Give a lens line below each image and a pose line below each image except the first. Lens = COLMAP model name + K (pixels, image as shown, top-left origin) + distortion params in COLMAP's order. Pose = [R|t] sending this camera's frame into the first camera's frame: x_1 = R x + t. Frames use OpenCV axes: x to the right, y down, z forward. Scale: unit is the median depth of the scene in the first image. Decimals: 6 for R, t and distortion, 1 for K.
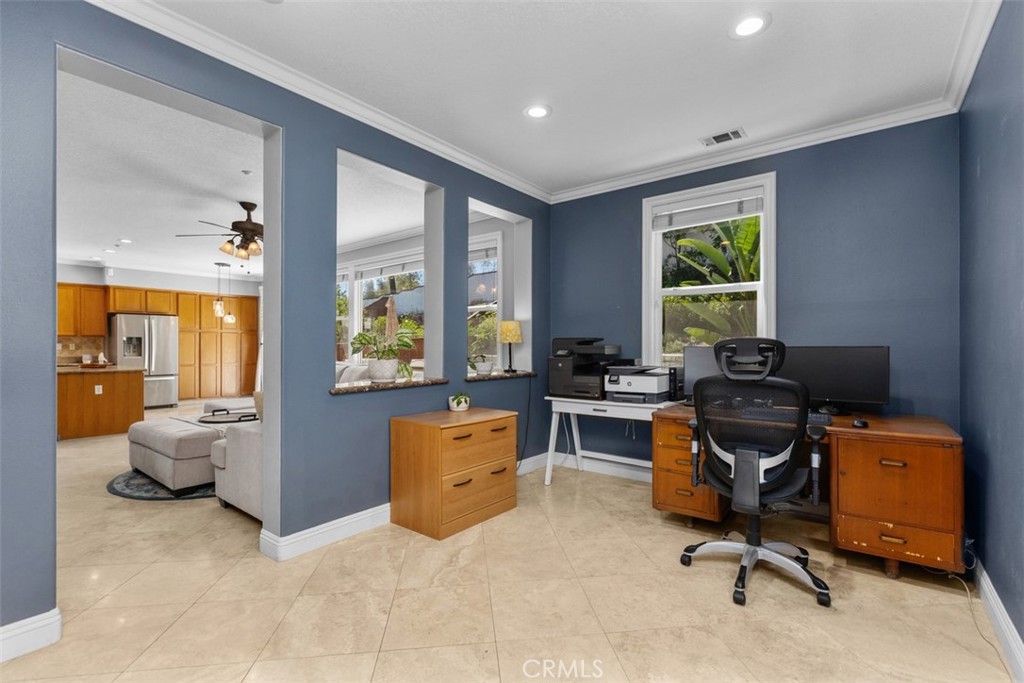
lens RADIAL K [[457.5, 0, 522.8], [0, 457.5, 345.7], [0, 0, 1]] dist [0.000509, -0.000198]
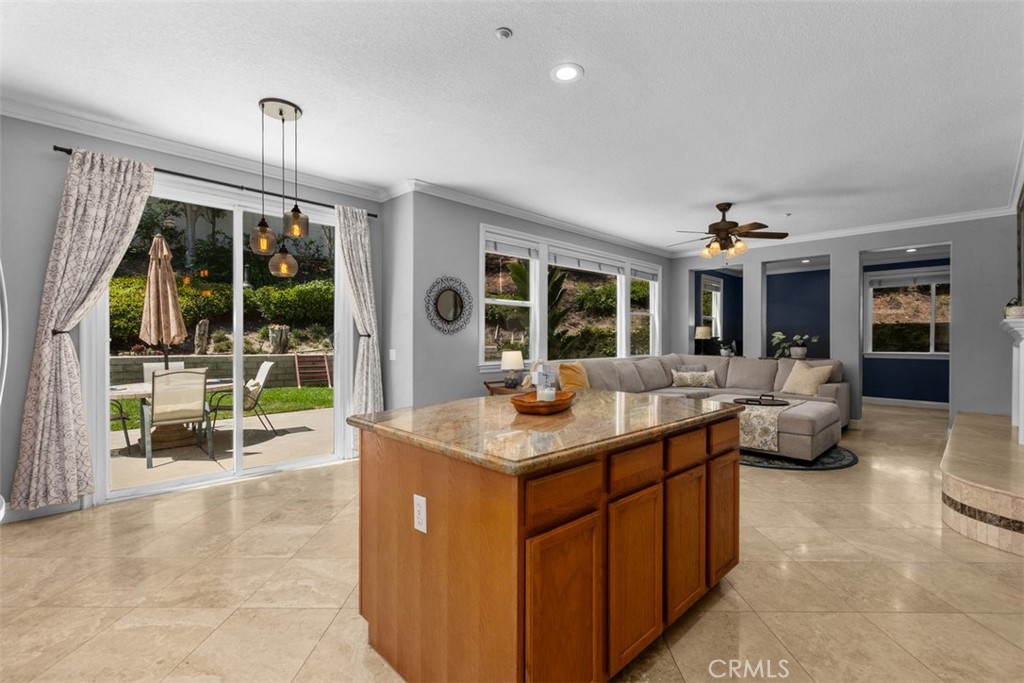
lens RADIAL K [[457.5, 0, 515.4], [0, 457.5, 341.1], [0, 0, 1]] dist [0.000509, -0.000198]
pose [[0.135238, -0.000412, 0.990813, -1.053108], [-0.002396, 0.999997, 0.000743, 0.001813], [-0.990810, -0.002475, 0.135237, 0.823937]]
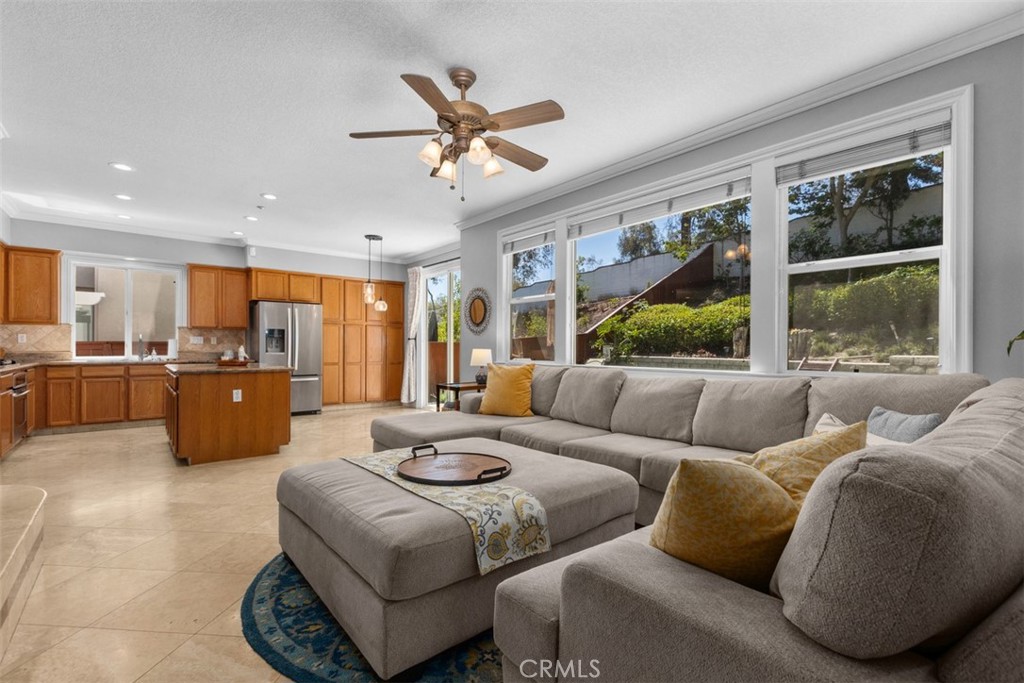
lens RADIAL K [[457.5, 0, 520.5], [0, 457.5, 347.2], [0, 0, 1]] dist [0.000509, -0.000198]
pose [[0.979054, 0.004641, -0.203549, -0.260786], [-0.004814, 0.999988, -0.000354, 0.013237], [0.203545, 0.001326, 0.979065, 0.292492]]
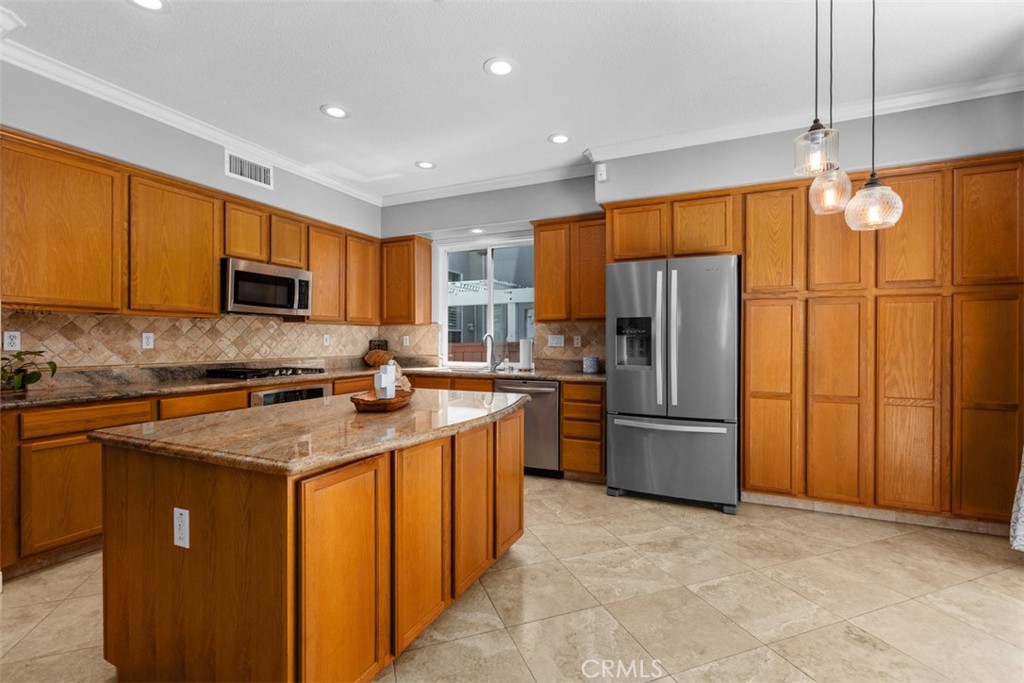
lens RADIAL K [[457.5, 0, 514.7], [0, 457.5, 342.2], [0, 0, 1]] dist [0.000509, -0.000198]
pose [[0.228613, 0.004850, -0.973505, -0.511945], [-0.001386, 0.999988, 0.004656, 0.001387], [0.973516, 0.000285, 0.228617, 0.854343]]
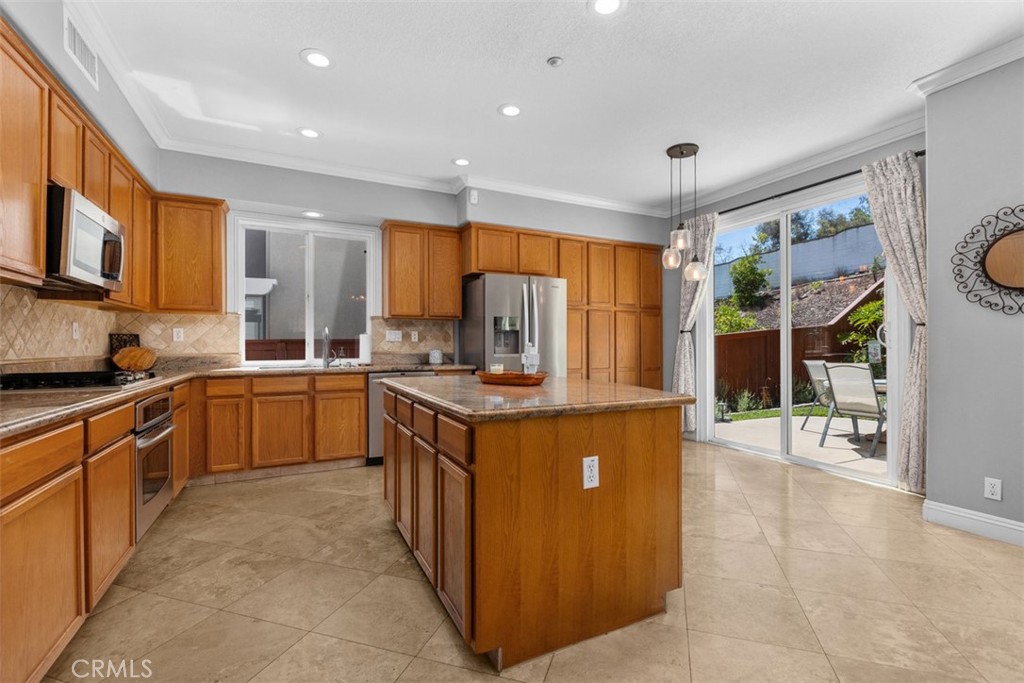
lens RADIAL K [[457.5, 0, 519.1], [0, 457.5, 344.4], [0, 0, 1]] dist [0.000509, -0.000198]
pose [[0.904149, -0.001802, -0.427213, -0.651614], [0.001457, 0.999998, -0.001133, 0.014265], [0.427215, 0.000402, 0.904150, 0.560666]]
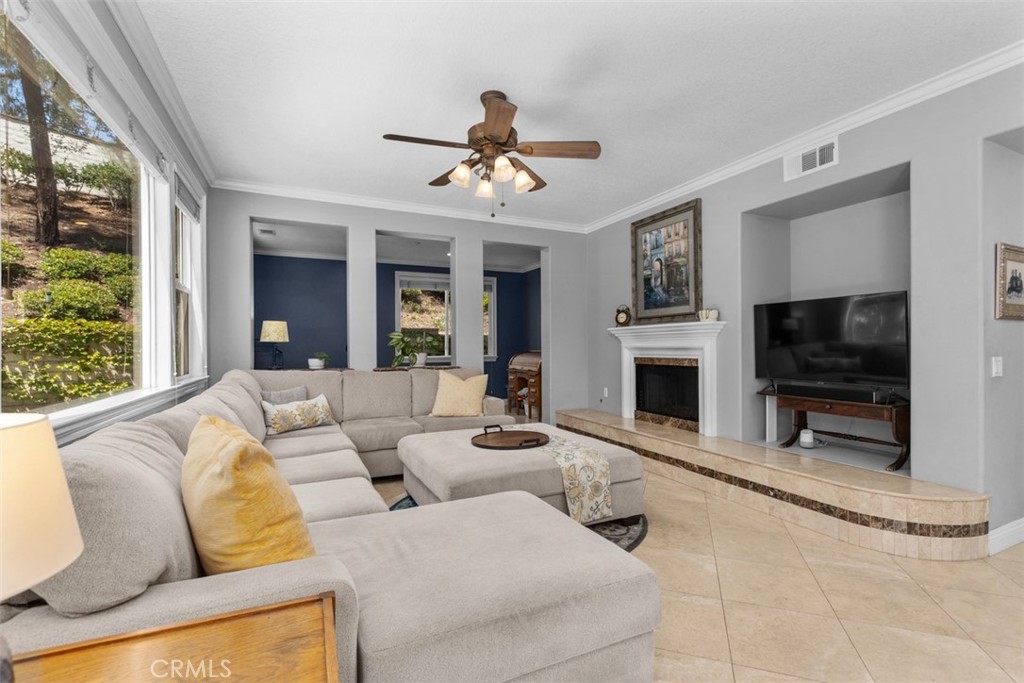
lens RADIAL K [[457.5, 0, 520.0], [0, 457.5, 342.1], [0, 0, 1]] dist [0.000509, -0.000198]
pose [[-0.893564, 0.009220, 0.448840, -0.552308], [0.006319, 0.999948, -0.007961, 0.003473], [-0.448890, -0.004278, -0.893577, 0.933471]]
